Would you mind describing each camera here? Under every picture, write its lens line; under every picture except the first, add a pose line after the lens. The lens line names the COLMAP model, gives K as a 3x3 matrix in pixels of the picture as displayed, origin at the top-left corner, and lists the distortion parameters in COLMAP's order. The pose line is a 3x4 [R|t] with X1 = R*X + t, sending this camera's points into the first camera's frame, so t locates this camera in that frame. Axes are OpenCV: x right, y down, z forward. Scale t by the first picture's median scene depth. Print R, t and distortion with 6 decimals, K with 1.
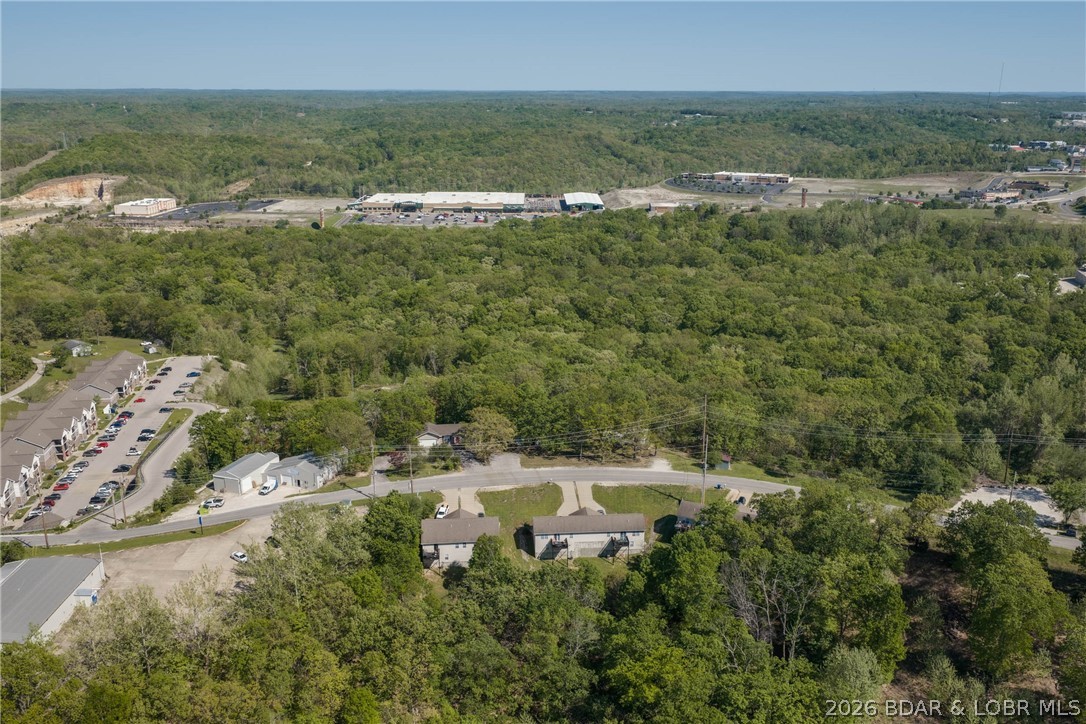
lens RADIAL K [[898.8, 0, 541.4], [0, 898.8, 359.8], [0, 0, 1]] dist [0.014702, -0.031367]
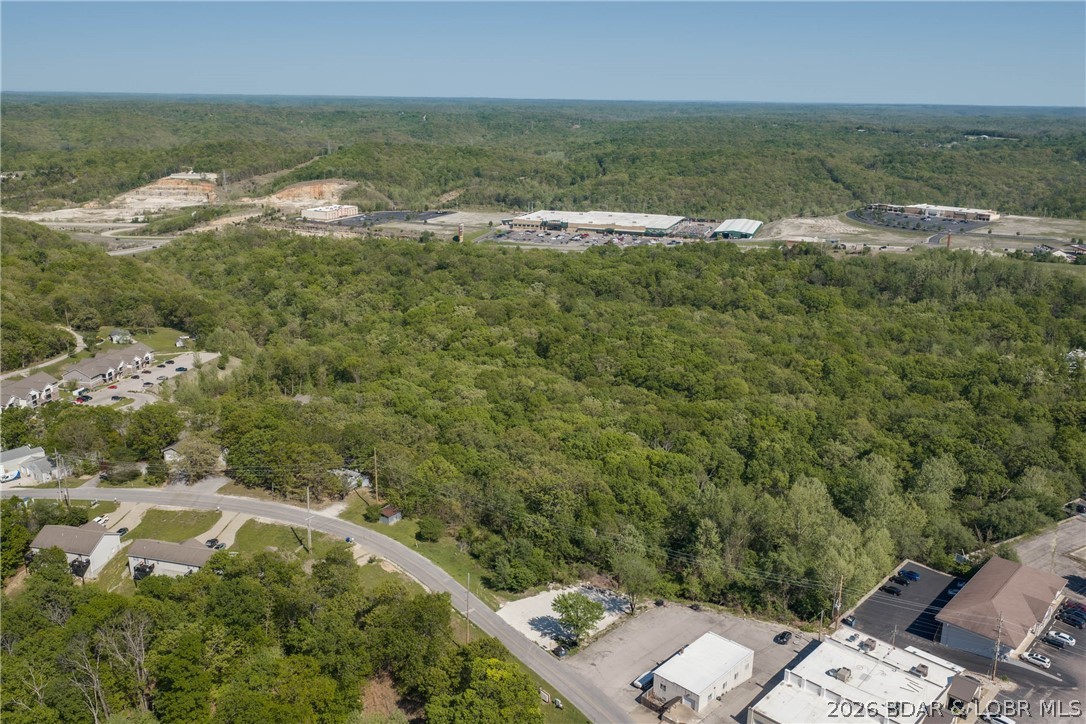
lens RADIAL K [[898.8, 0, 536.7], [0, 898.8, 371.9], [0, 0, 1]] dist [0.014702, -0.031367]
pose [[0.943252, 0.106148, -0.314656, 0.267526], [-0.105820, 0.994219, 0.018177, -0.033064], [0.314766, 0.016151, 0.949032, 0.044448]]
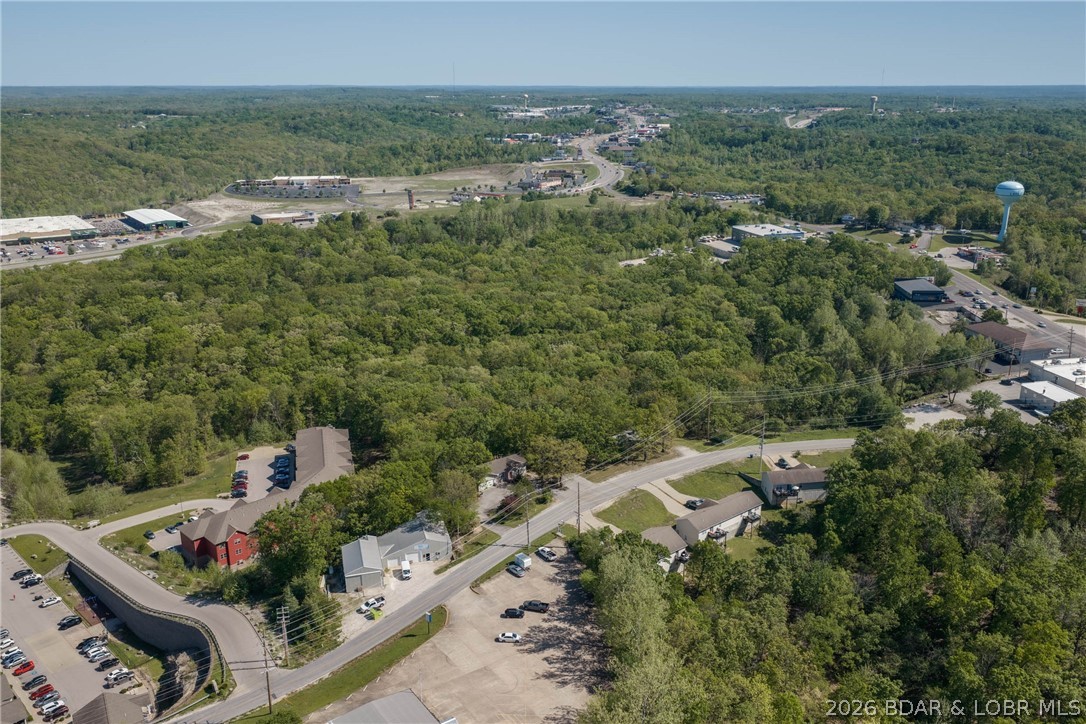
lens RADIAL K [[898.8, 0, 539.1], [0, 898.8, 353.9], [0, 0, 1]] dist [0.014702, -0.031367]
pose [[0.821083, -0.167460, 0.545692, -0.256129], [0.167215, 0.984623, 0.050555, -0.038657], [-0.545767, 0.049738, 0.836459, 0.058451]]
